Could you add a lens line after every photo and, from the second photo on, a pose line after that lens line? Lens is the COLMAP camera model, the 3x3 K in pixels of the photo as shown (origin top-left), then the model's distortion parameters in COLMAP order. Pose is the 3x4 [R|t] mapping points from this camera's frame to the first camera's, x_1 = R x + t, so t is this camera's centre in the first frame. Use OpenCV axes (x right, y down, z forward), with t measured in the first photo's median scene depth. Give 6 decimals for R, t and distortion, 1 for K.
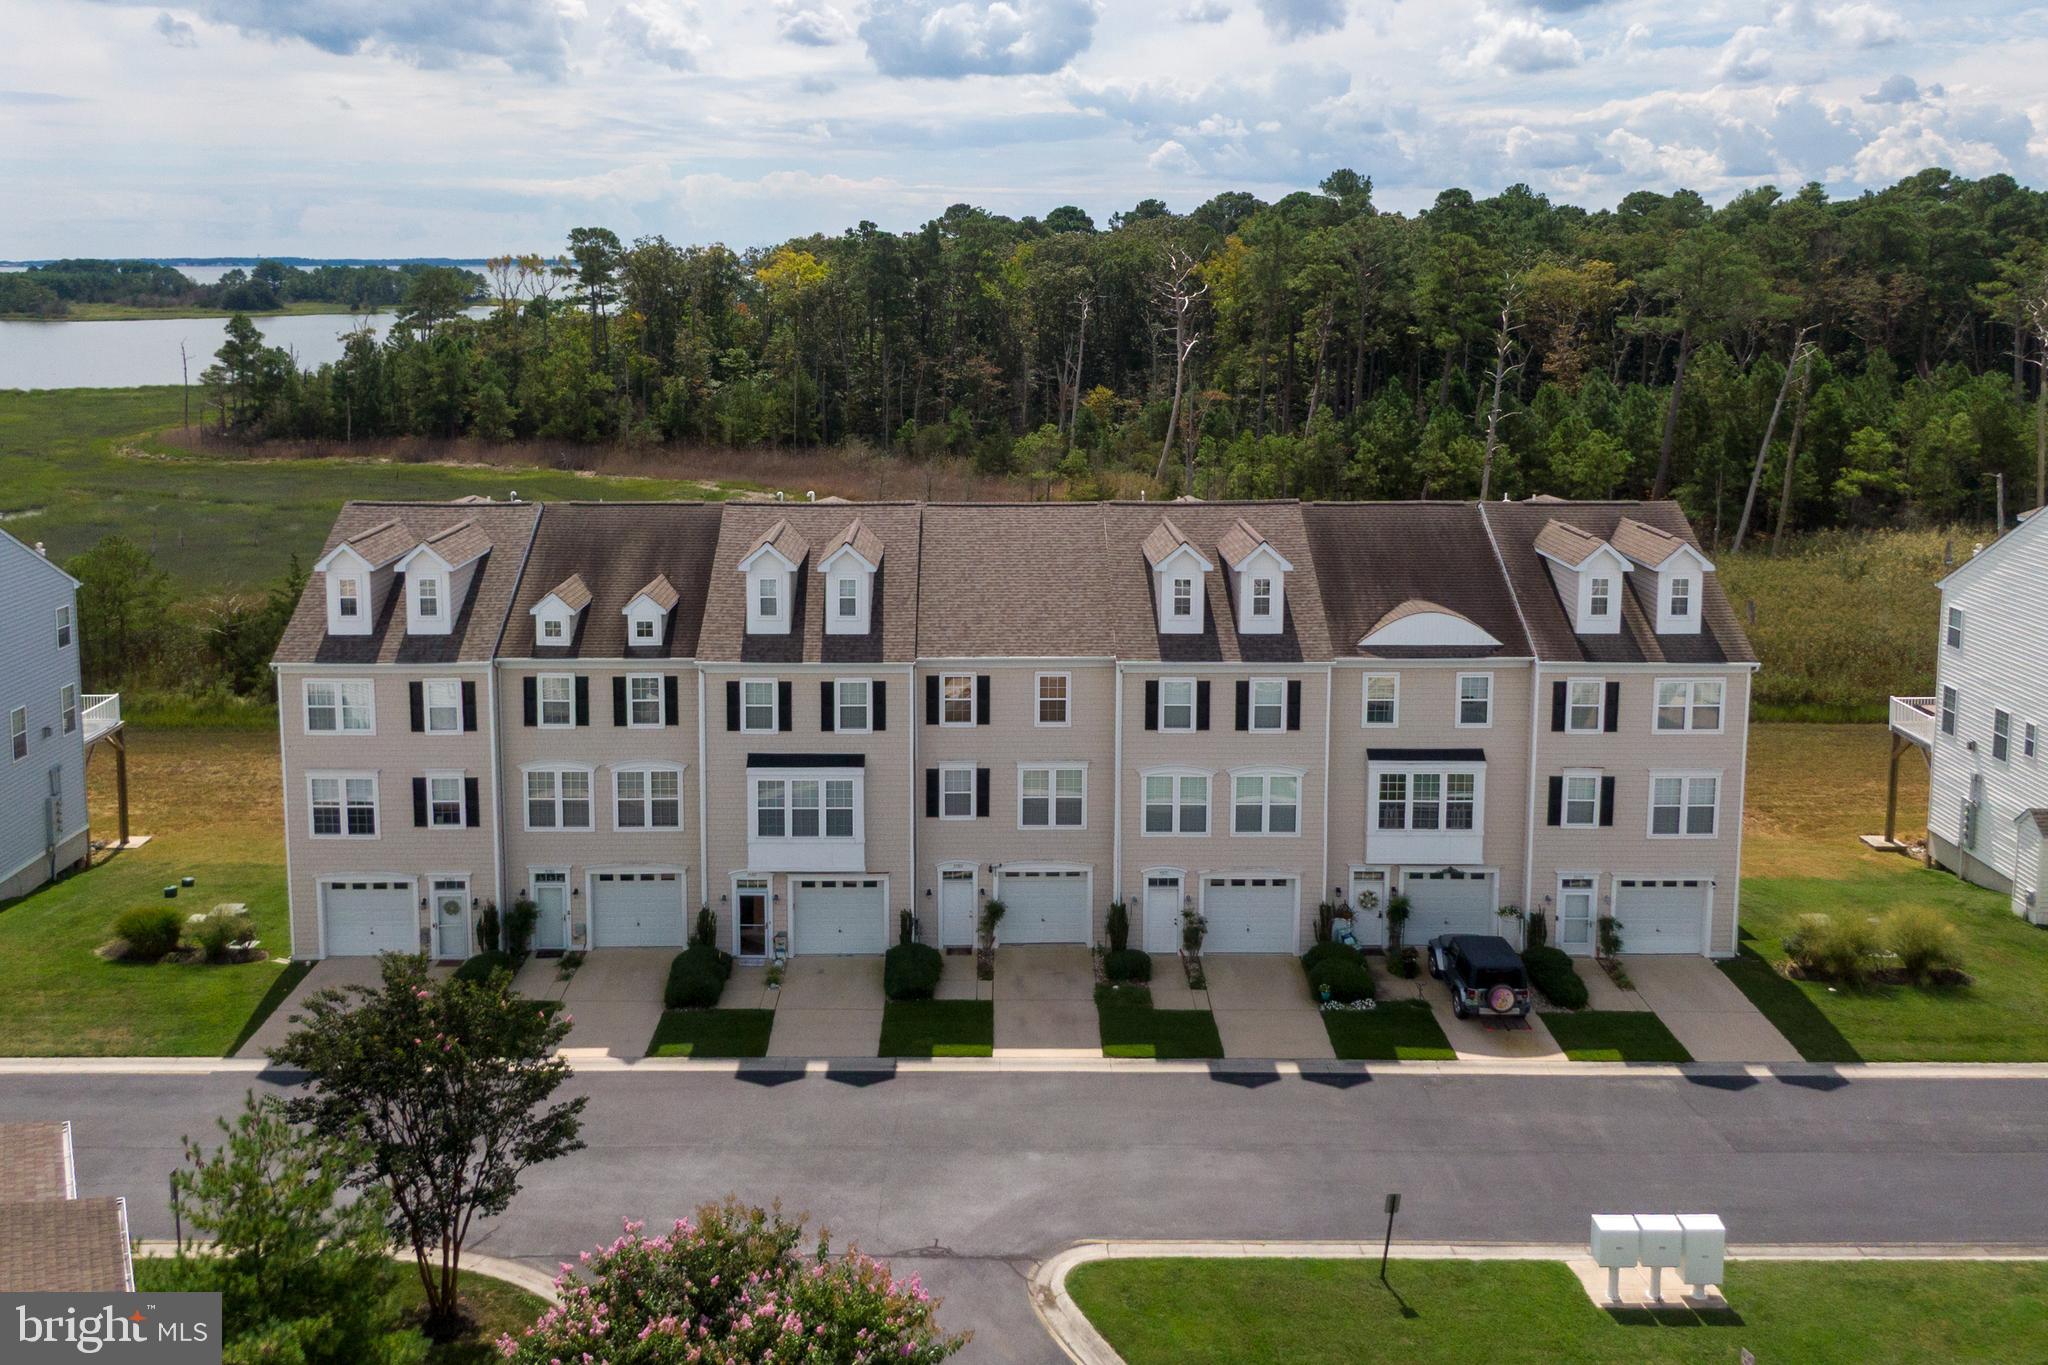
lens RADIAL K [[1422.7, 0, 1024.0], [0, 1422.7, 682.5], [0, 0, 1]] dist [0.052243, -0.054151]
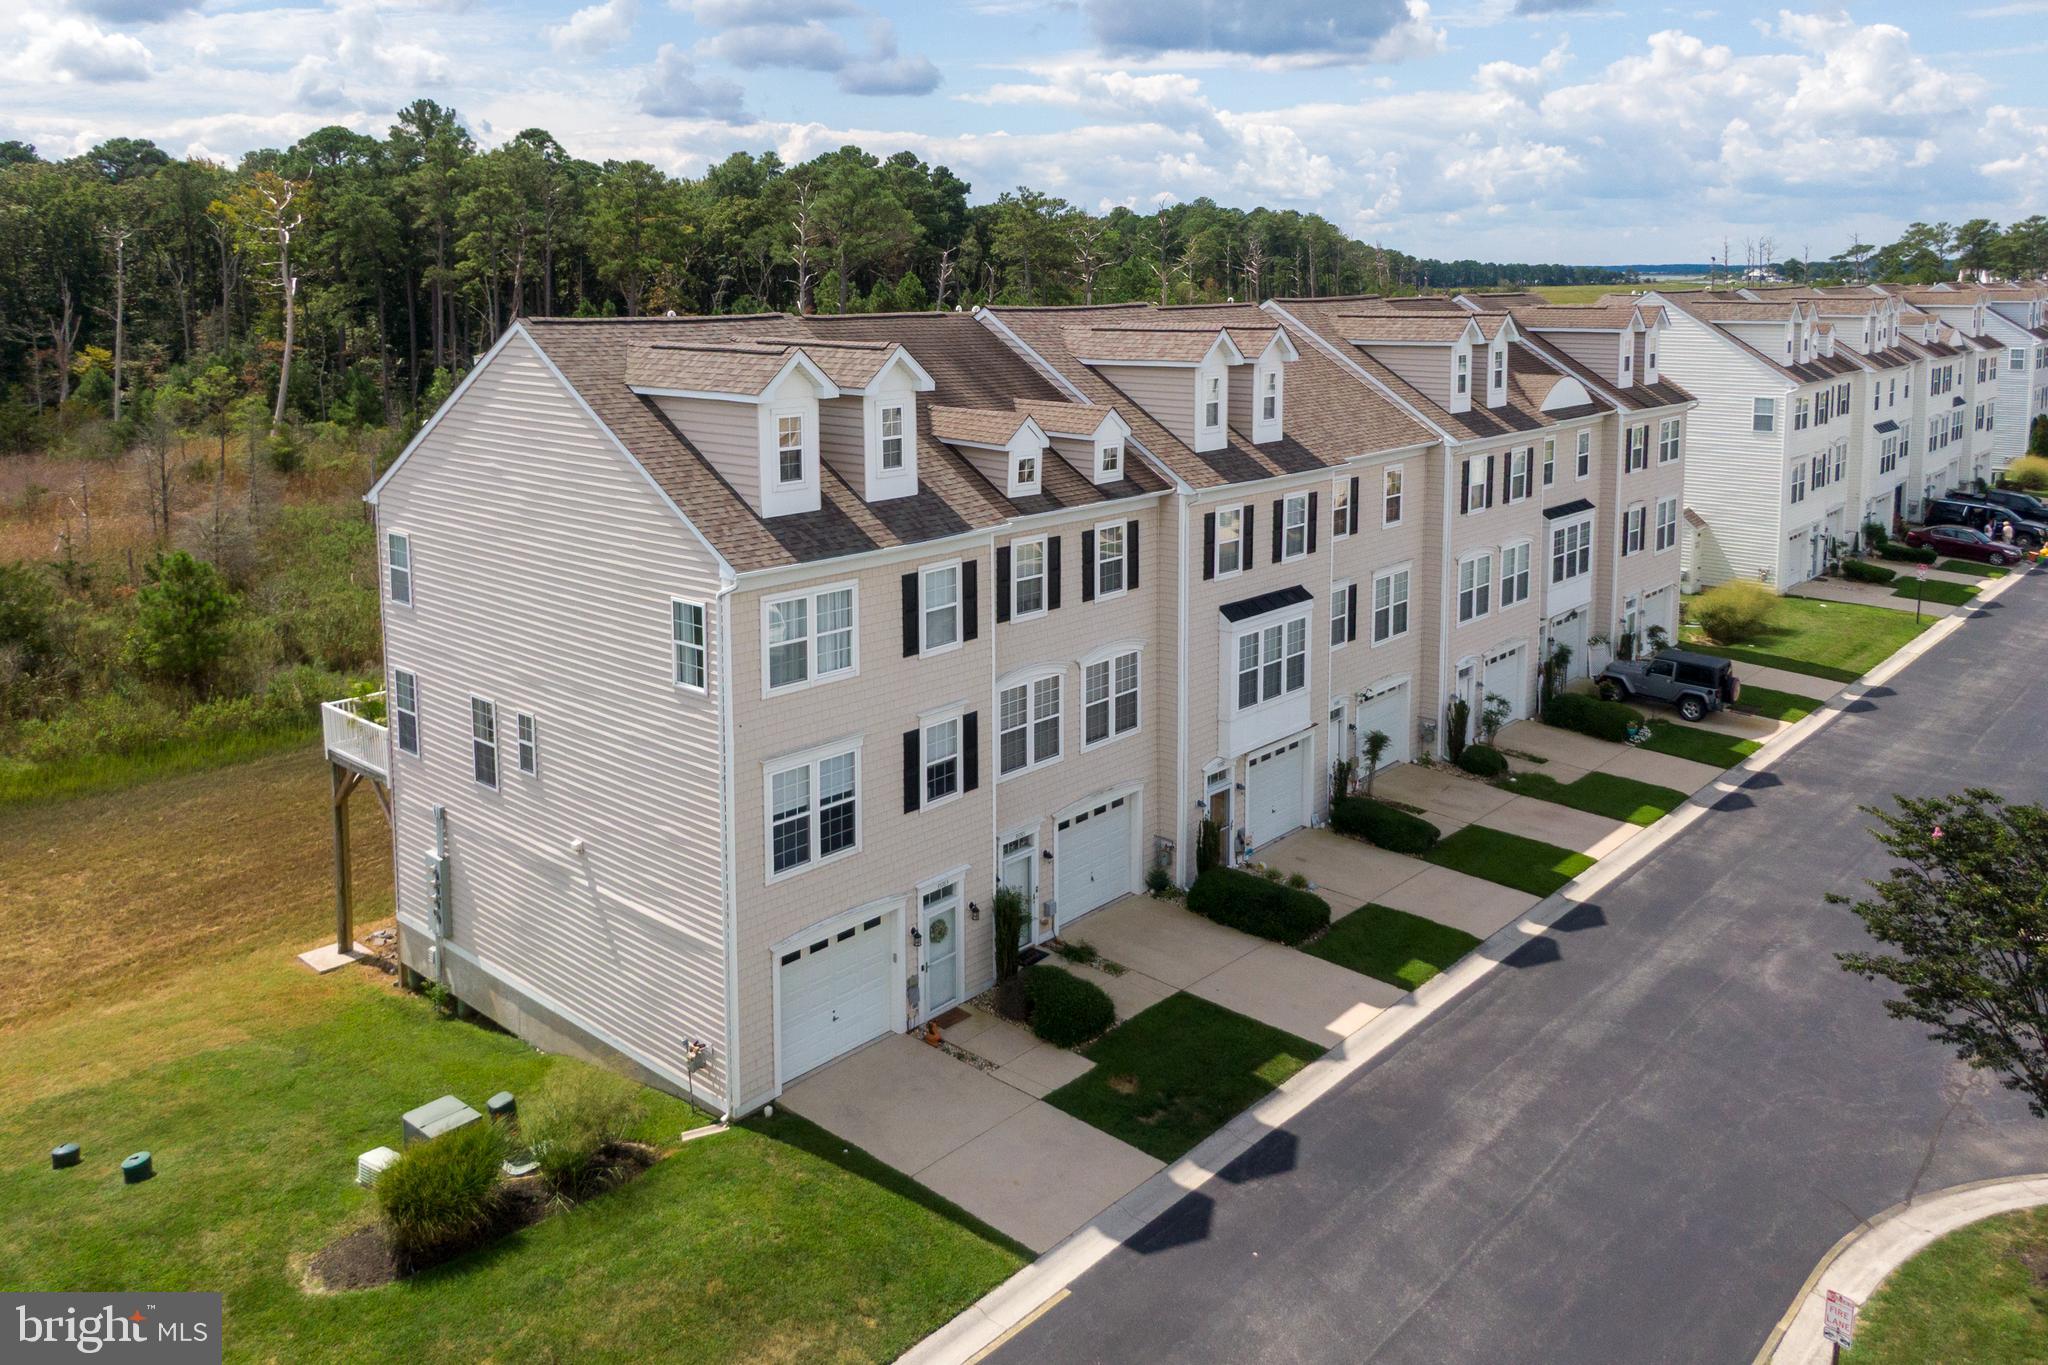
lens RADIAL K [[1422.7, 0, 1024.0], [0, 1422.7, 682.5], [0, 0, 1]] dist [0.052243, -0.054151]
pose [[0.652270, -0.192224, 0.733208, -0.836176], [0.200205, 0.976649, 0.077942, 0.008177], [-0.731069, 0.095953, 0.675523, 0.548488]]
